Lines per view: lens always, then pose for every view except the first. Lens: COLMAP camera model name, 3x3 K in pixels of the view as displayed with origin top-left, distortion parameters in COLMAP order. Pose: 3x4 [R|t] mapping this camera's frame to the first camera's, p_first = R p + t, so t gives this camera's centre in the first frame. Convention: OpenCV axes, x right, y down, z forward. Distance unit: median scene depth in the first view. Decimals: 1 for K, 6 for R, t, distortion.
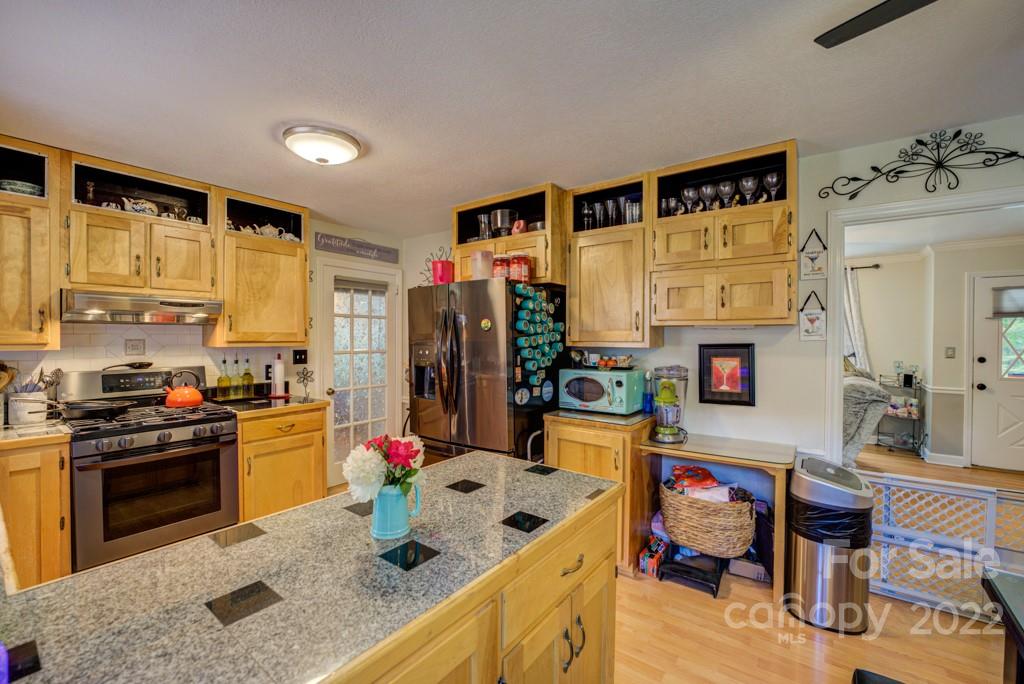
lens RADIAL K [[425.8, 0, 512.0], [0, 425.8, 342.0], [0, 0, 1]] dist [-0.014185, 0.000015]
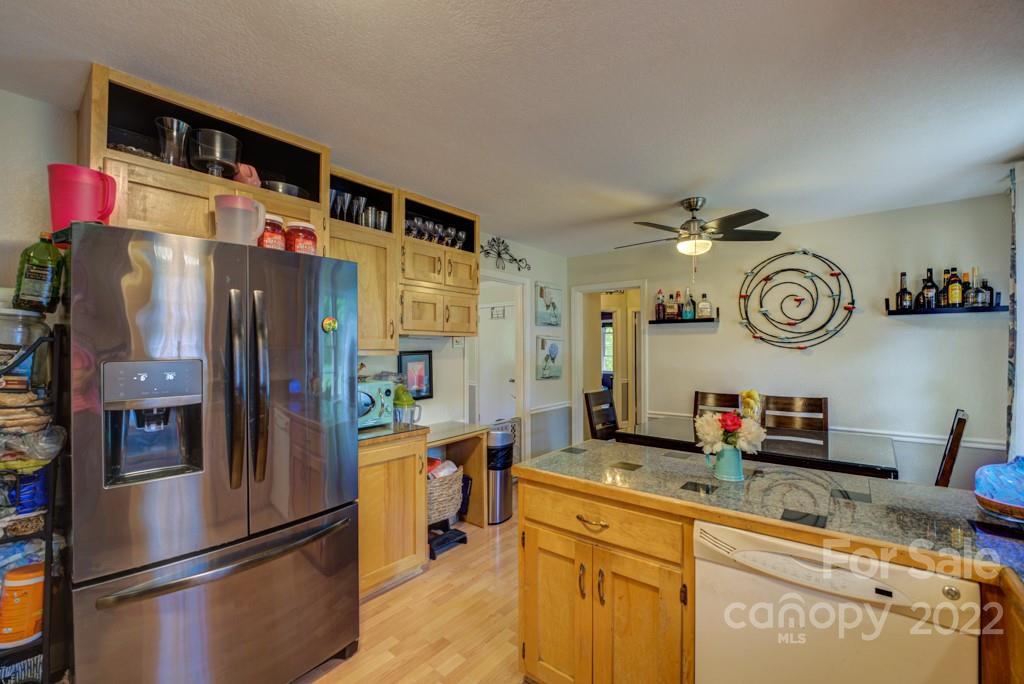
lens RADIAL K [[425.8, 0, 512.0], [0, 425.8, 342.0], [0, 0, 1]] dist [-0.014185, 0.000015]
pose [[0.046343, 0.009861, 0.998877, -0.852474], [0.012420, 0.999868, -0.010447, -0.005255], [-0.998848, 0.012891, 0.046214, 0.802354]]
